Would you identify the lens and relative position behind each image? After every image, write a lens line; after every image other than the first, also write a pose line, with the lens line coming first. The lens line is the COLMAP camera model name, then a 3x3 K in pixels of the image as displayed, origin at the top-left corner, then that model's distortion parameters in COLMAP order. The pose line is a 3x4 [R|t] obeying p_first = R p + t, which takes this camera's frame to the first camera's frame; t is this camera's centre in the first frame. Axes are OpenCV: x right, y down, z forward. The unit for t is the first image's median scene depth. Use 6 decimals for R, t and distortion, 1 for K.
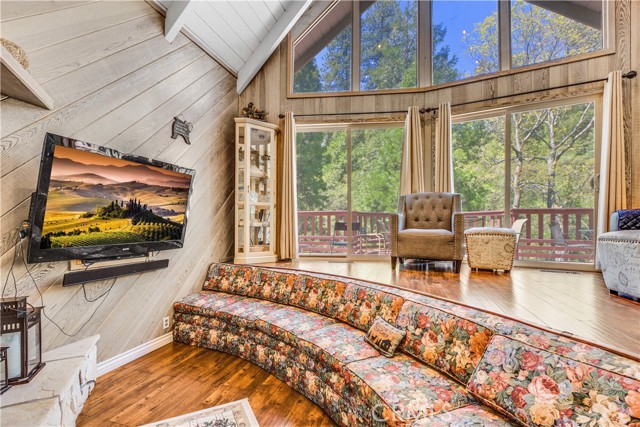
lens RADIAL K [[290.0, 0, 323.4], [0, 290.0, 219.8], [0, 0, 1]] dist [0.005693, -0.000258]
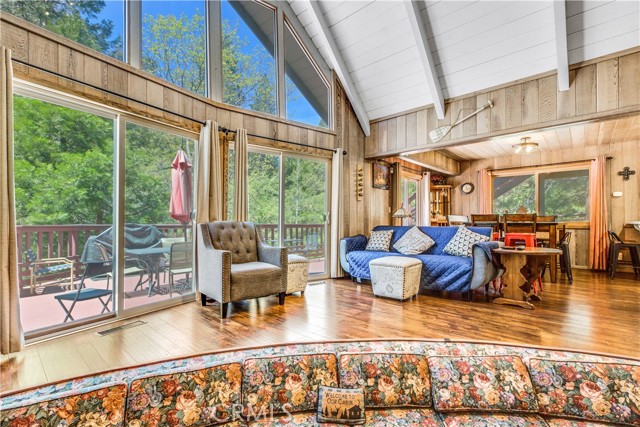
lens RADIAL K [[290.0, 0, 321.3], [0, 290.0, 217.0], [0, 0, 1]] dist [0.005693, -0.000258]
pose [[0.423234, 0.013749, 0.905916, -0.590825], [-0.013414, 0.999870, -0.008908, -0.171546], [-0.905921, -0.008382, 0.423364, 0.578608]]
